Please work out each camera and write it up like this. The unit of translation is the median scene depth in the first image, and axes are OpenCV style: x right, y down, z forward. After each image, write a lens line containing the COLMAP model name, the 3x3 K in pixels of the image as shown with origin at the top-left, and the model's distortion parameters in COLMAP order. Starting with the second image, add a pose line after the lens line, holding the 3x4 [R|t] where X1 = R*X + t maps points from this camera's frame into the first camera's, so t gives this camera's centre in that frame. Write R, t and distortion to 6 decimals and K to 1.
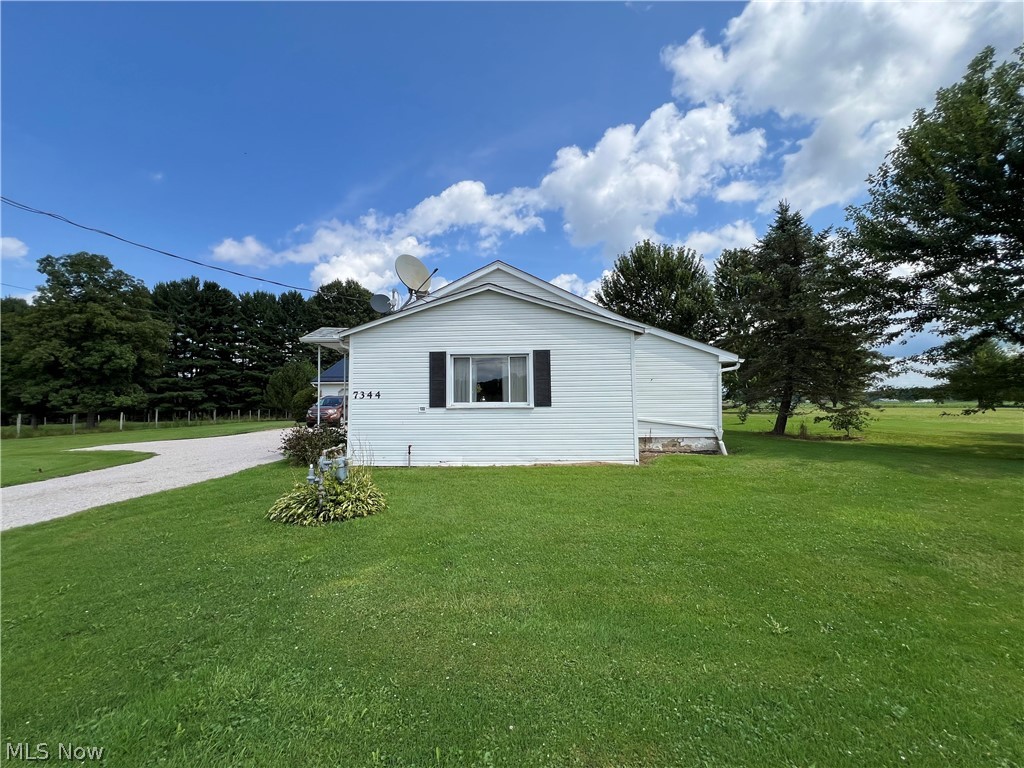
lens RADIAL K [[417.9, 0, 533.6], [0, 417.9, 378.6], [0, 0, 1]] dist [-0.002412, 0.000271]
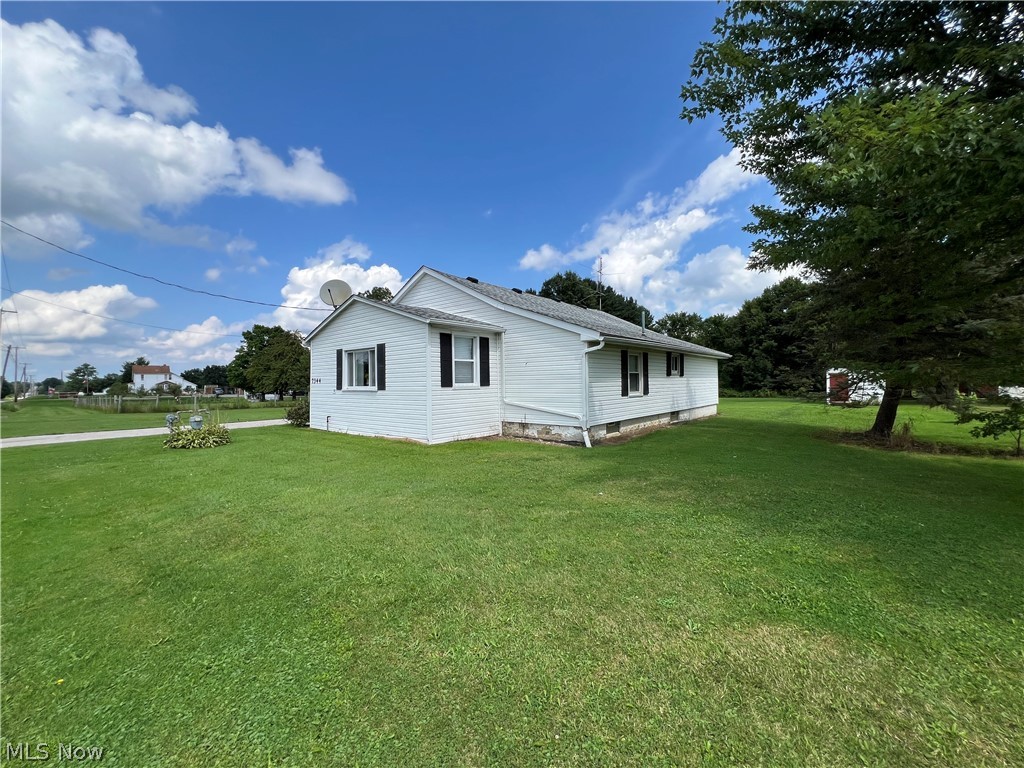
lens RADIAL K [[419.8, 0, 537.7], [0, 419.8, 380.7], [0, 0, 1]] dist [0.020411, 0.000074]
pose [[0.790979, -0.000898, -0.611842, 0.177021], [0.031953, 0.998695, 0.039843, 0.000781], [0.611008, -0.051065, 0.789976, 0.048188]]
